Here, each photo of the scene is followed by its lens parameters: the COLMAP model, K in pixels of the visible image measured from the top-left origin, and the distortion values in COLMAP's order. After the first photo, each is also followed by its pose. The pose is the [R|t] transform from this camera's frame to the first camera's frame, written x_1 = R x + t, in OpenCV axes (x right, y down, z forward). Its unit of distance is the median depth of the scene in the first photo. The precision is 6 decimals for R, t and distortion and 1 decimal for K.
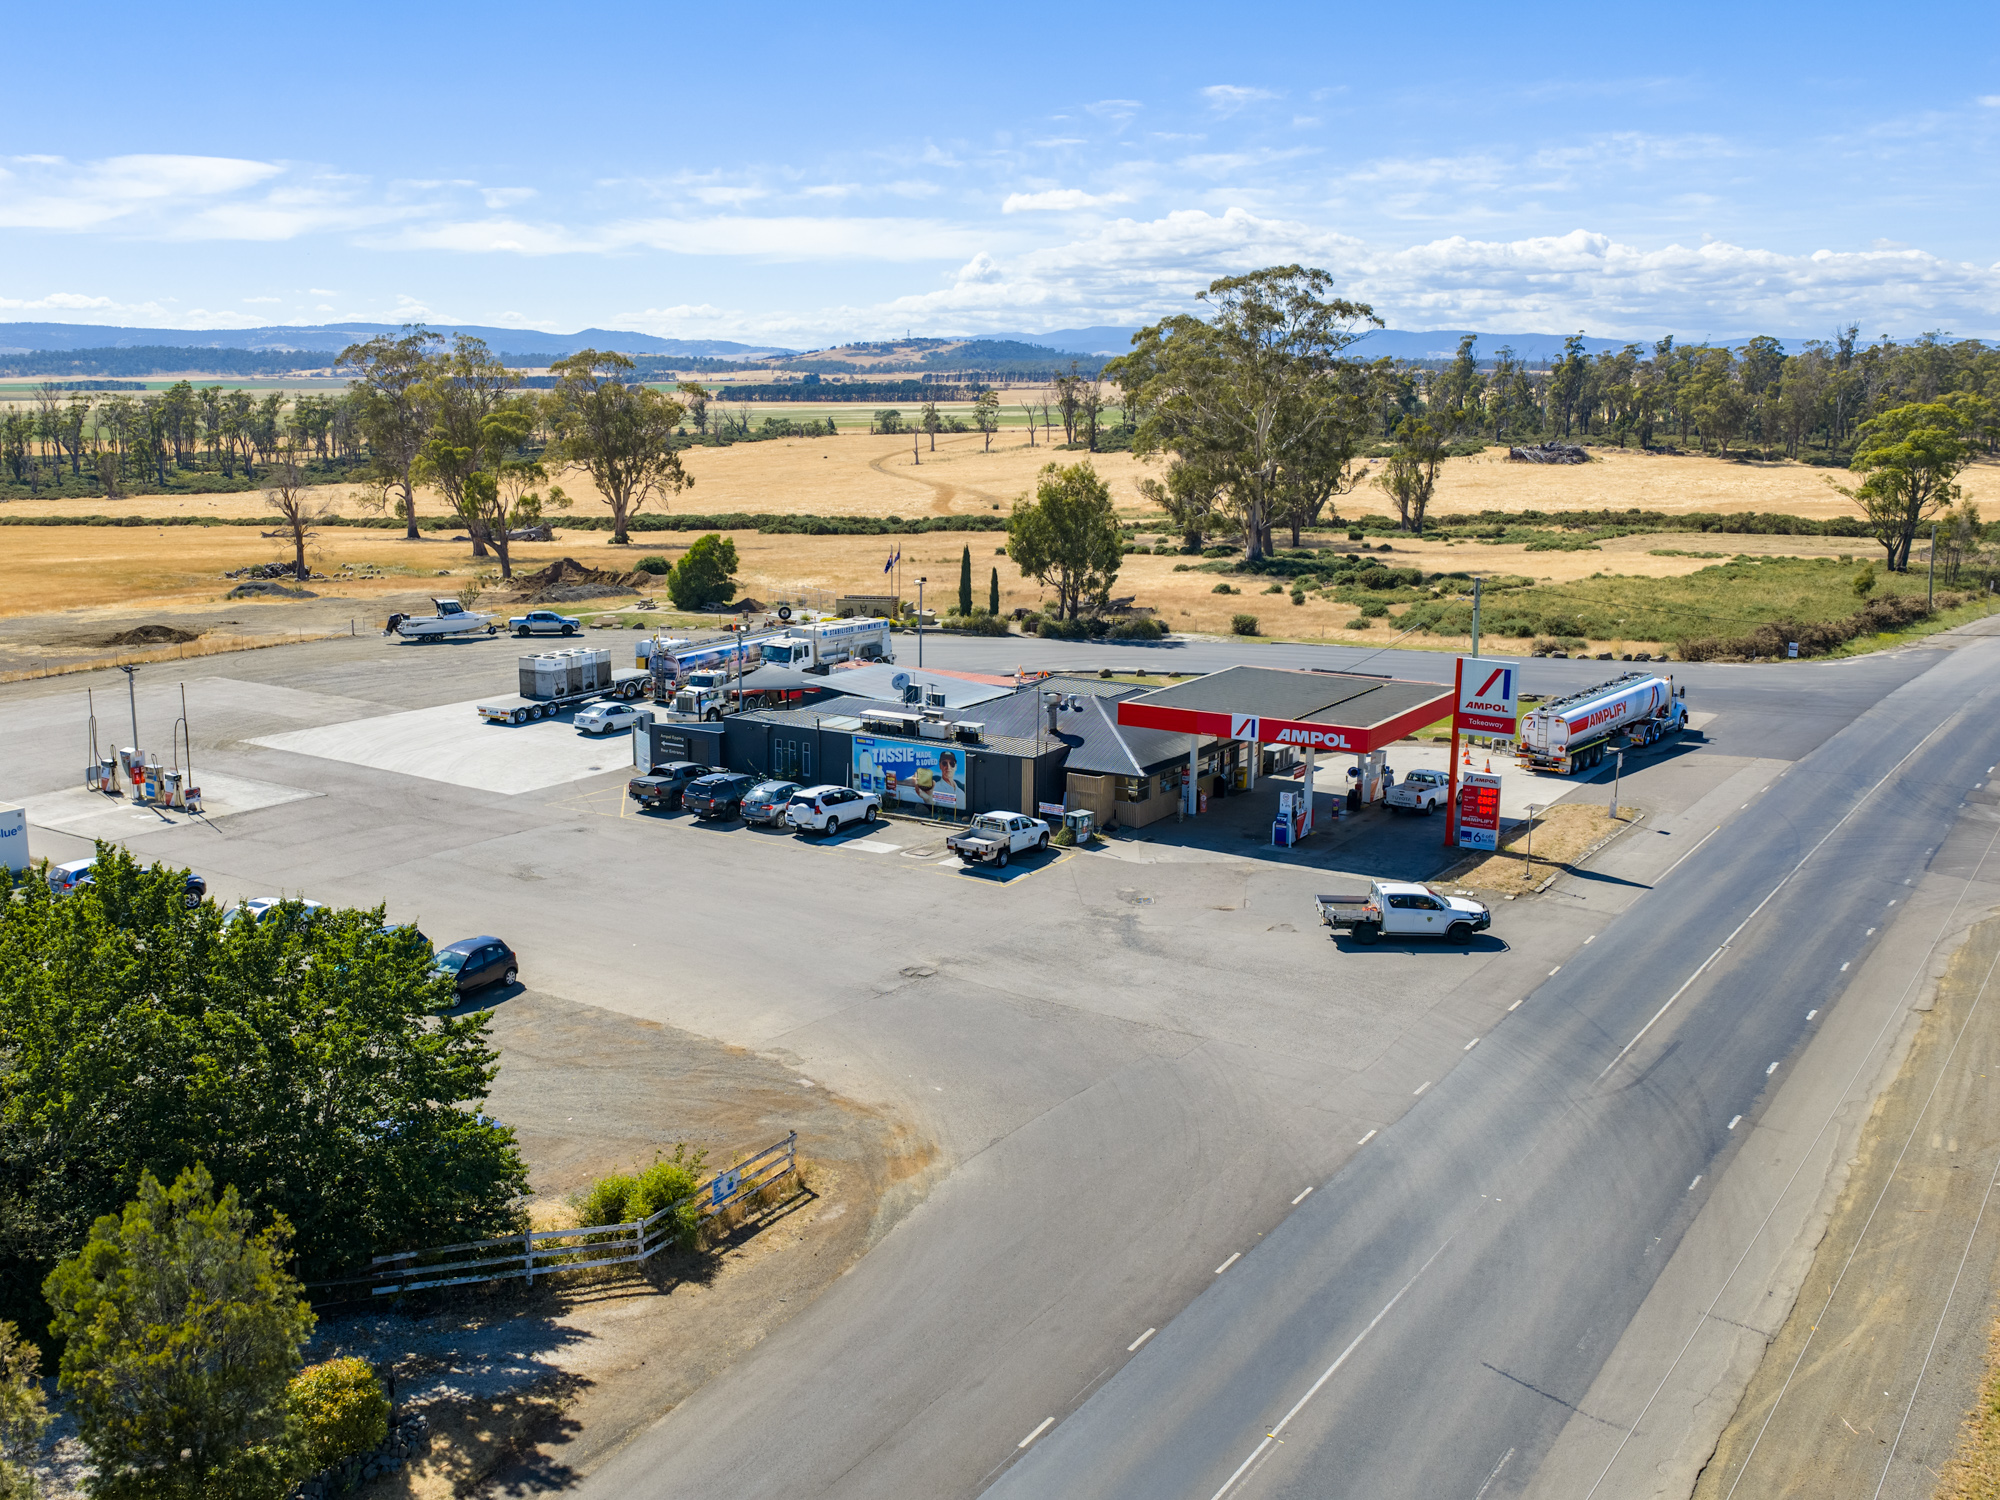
lens RADIAL K [[1866.0, 0, 864.2], [0, 1866.0, 752.0], [0, 0, 1]] dist [0.000582, -0.005209]
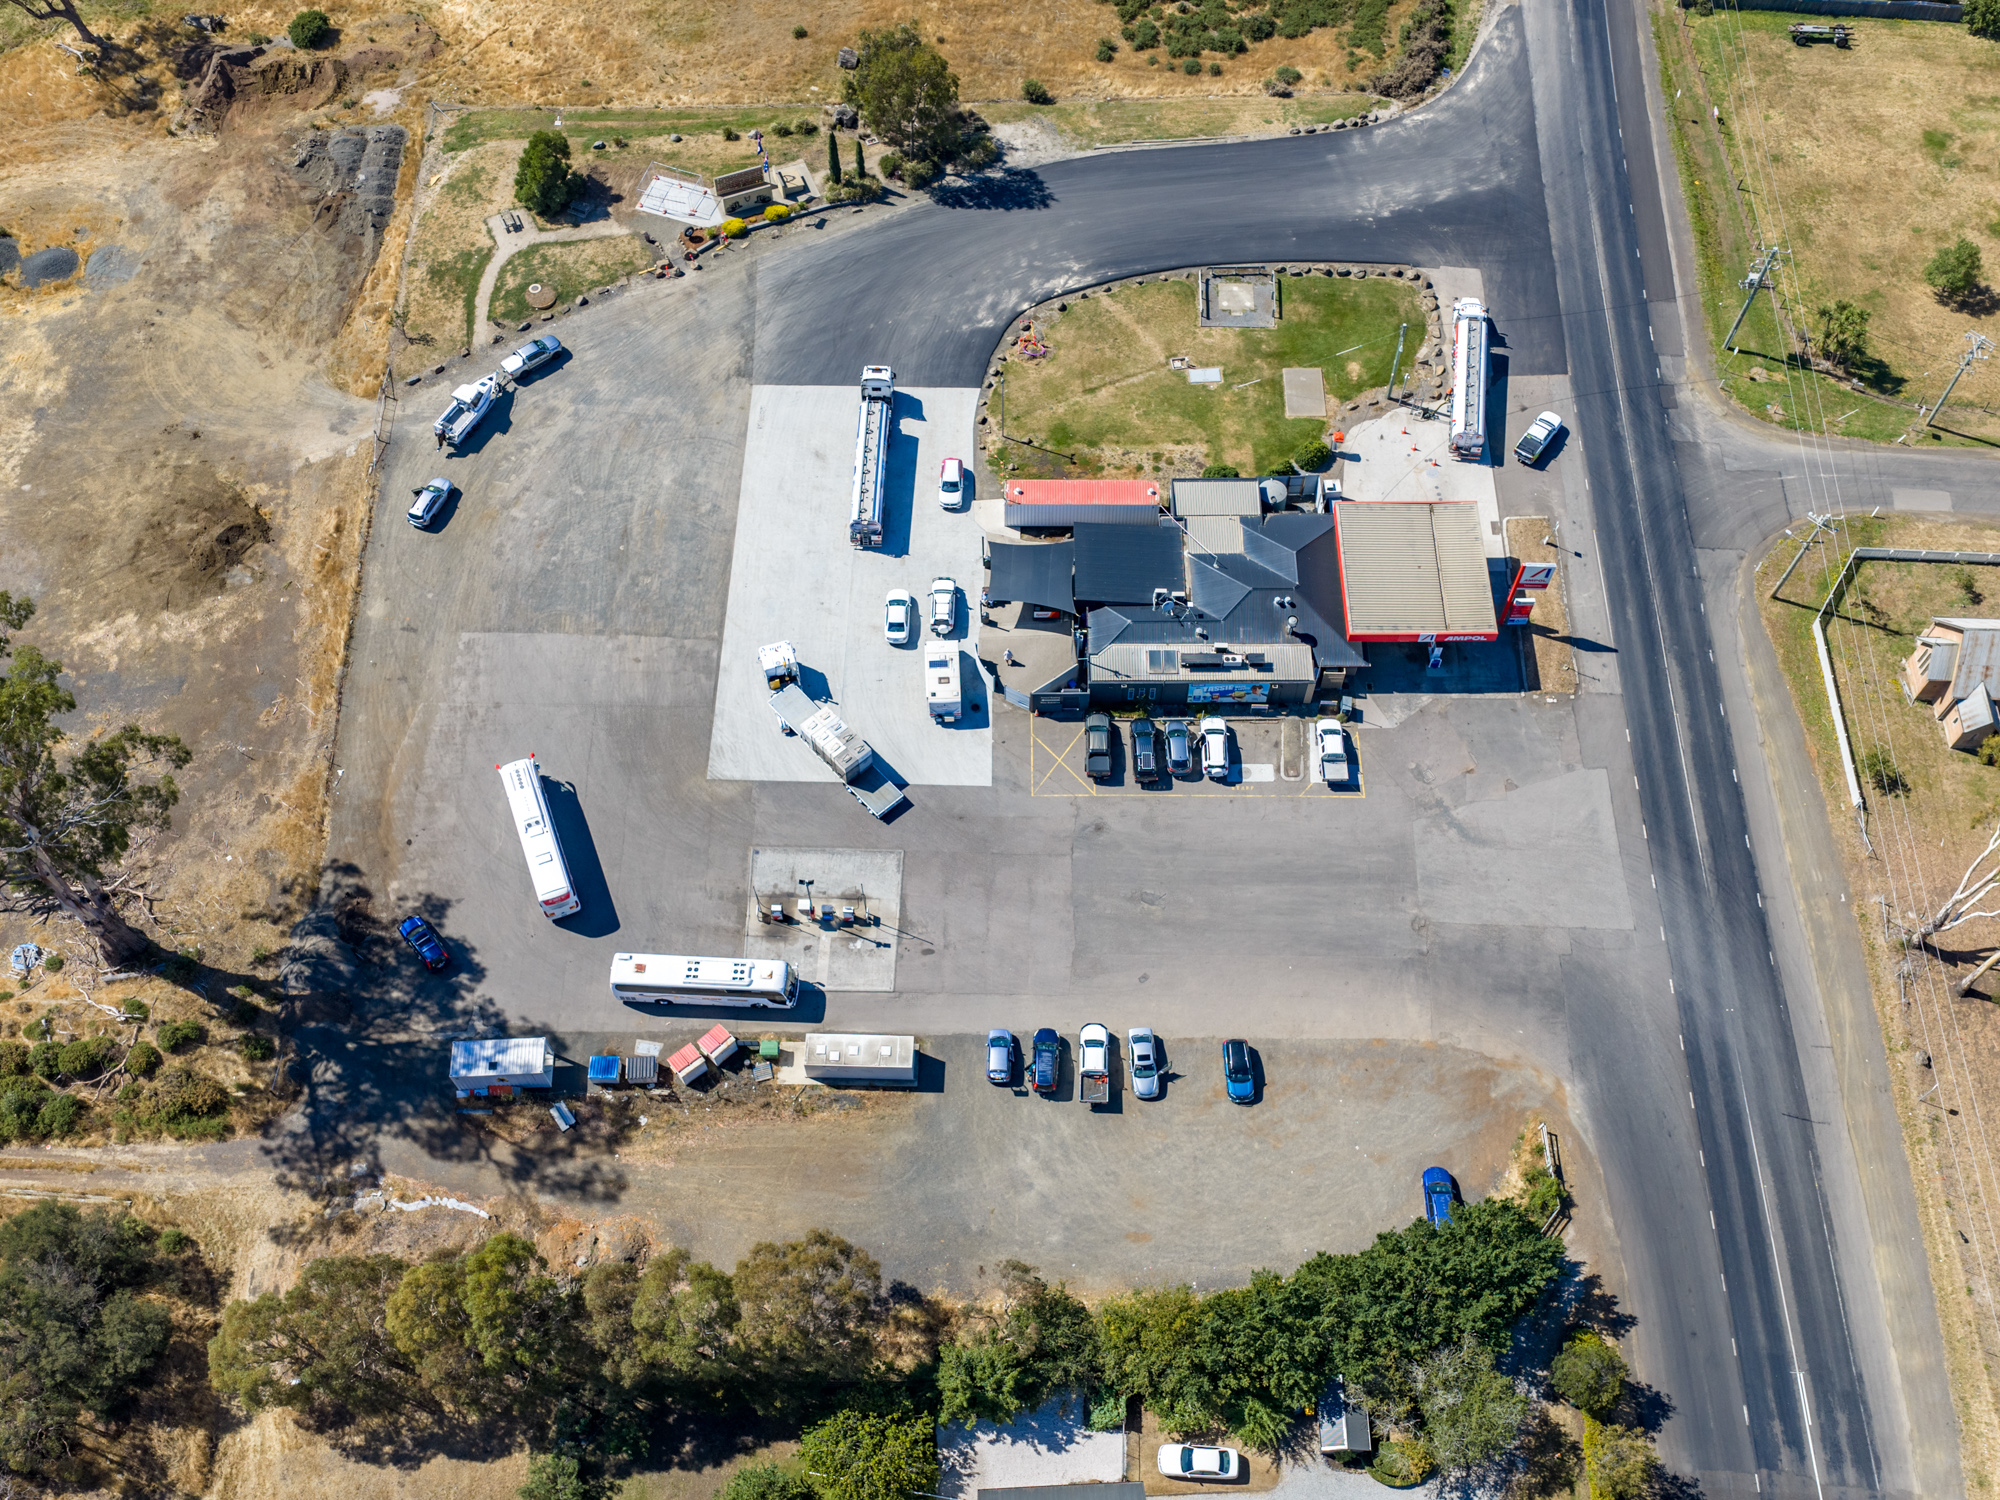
lens RADIAL K [[1950.7, 0, 998.3], [0, 1950.7, 703.6], [0, 0, 1]] dist [0.011600, -0.032148]
pose [[0.819808, -0.487341, 0.300689, -0.726889], [0.121237, 0.660903, 0.740614, -1.401449], [-0.559657, -0.570706, 0.600898, 0.048011]]
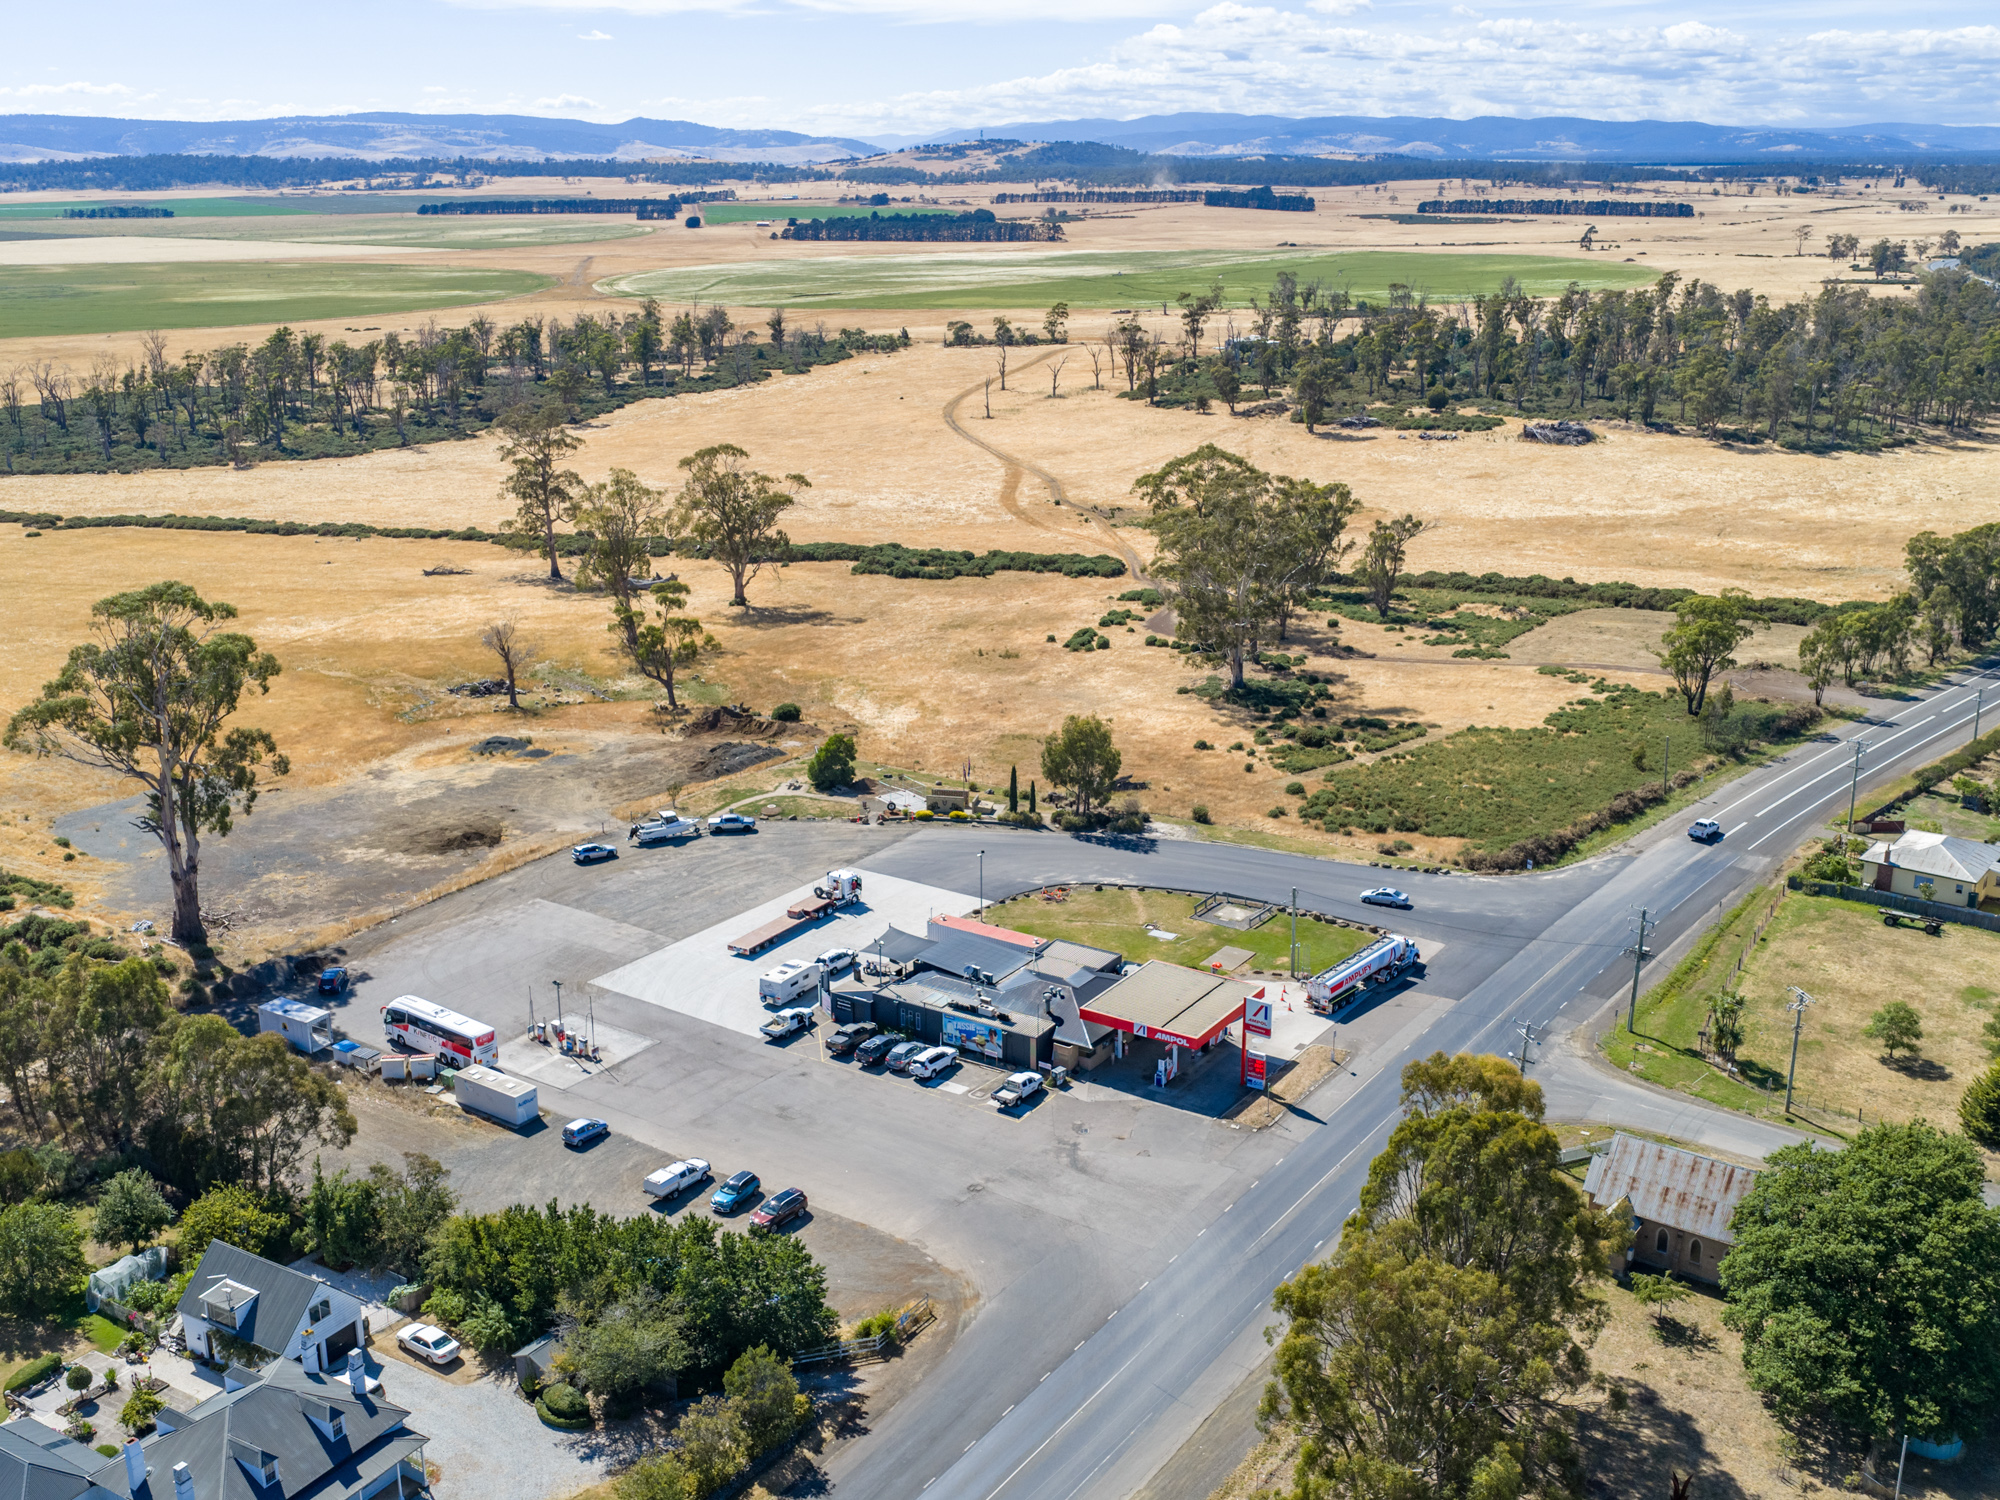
lens RADIAL K [[1950.7, 0, 998.3], [0, 1950.7, 703.6], [0, 0, 1]] dist [0.011600, -0.032148]
pose [[0.999510, -0.008000, 0.030263, -0.008103], [0.006158, 0.998151, 0.060467, -0.476801], [-0.030690, -0.060251, 0.997711, -1.033724]]
